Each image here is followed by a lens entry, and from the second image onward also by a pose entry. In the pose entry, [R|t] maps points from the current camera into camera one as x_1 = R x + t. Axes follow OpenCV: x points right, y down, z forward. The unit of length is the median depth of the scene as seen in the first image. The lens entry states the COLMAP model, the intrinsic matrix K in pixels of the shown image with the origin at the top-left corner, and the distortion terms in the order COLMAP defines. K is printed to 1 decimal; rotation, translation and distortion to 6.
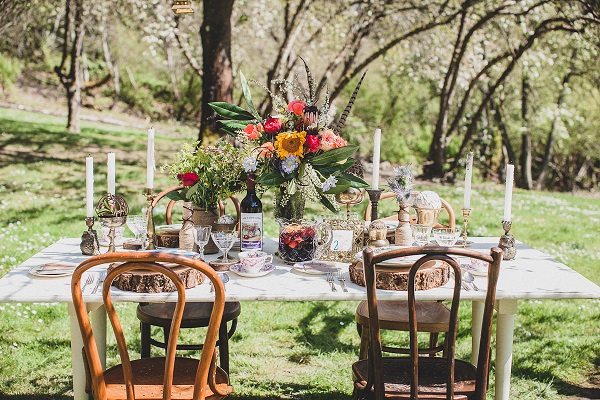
lens RADIAL K [[929.4, 0, 303.7], [0, 929.4, 200.4], [0, 0, 1]] dist [0.007986, 0.000000]
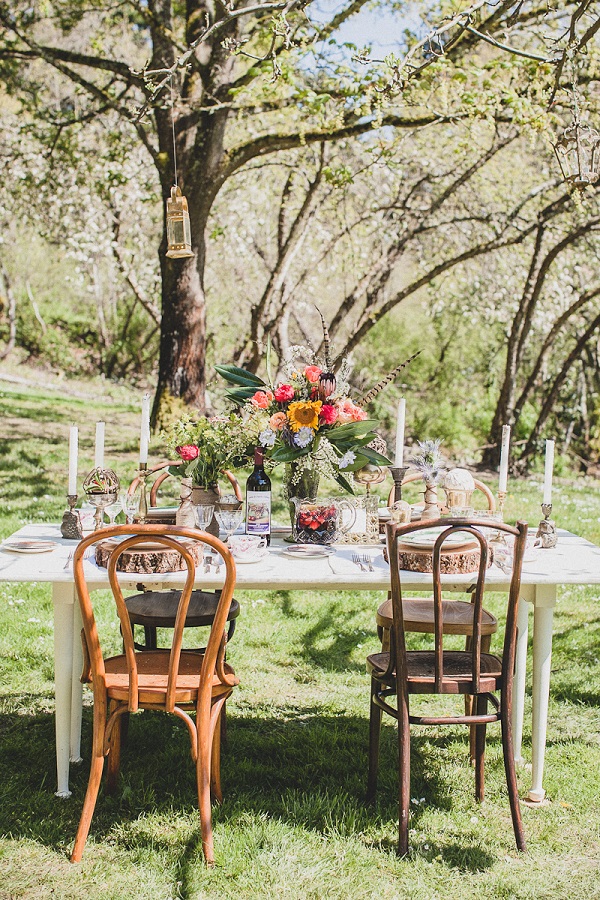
lens RADIAL K [[1394.1, 0, 292.9], [0, 1394.1, 448.8], [0, 0, 1]] dist [0.007986, 0.000000]
pose [[0.999903, 0.011289, -0.008121, -0.003851], [-0.011580, 0.999260, -0.036681, 0.006102], [0.007701, 0.036772, 0.999294, -0.095717]]
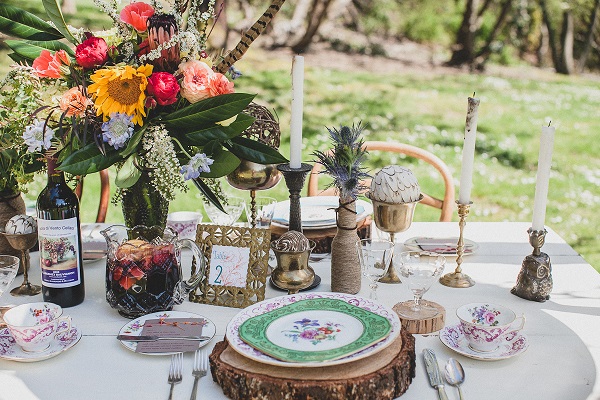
lens RADIAL K [[929.4, 0, 301.2], [0, 929.4, 203.8], [0, 0, 1]] dist [0.007986, 0.000000]
pose [[0.999266, 0.005375, -0.037941, 0.029923], [-0.000161, 0.990693, 0.136116, -0.019228], [0.038319, -0.136010, 0.989966, 0.135629]]
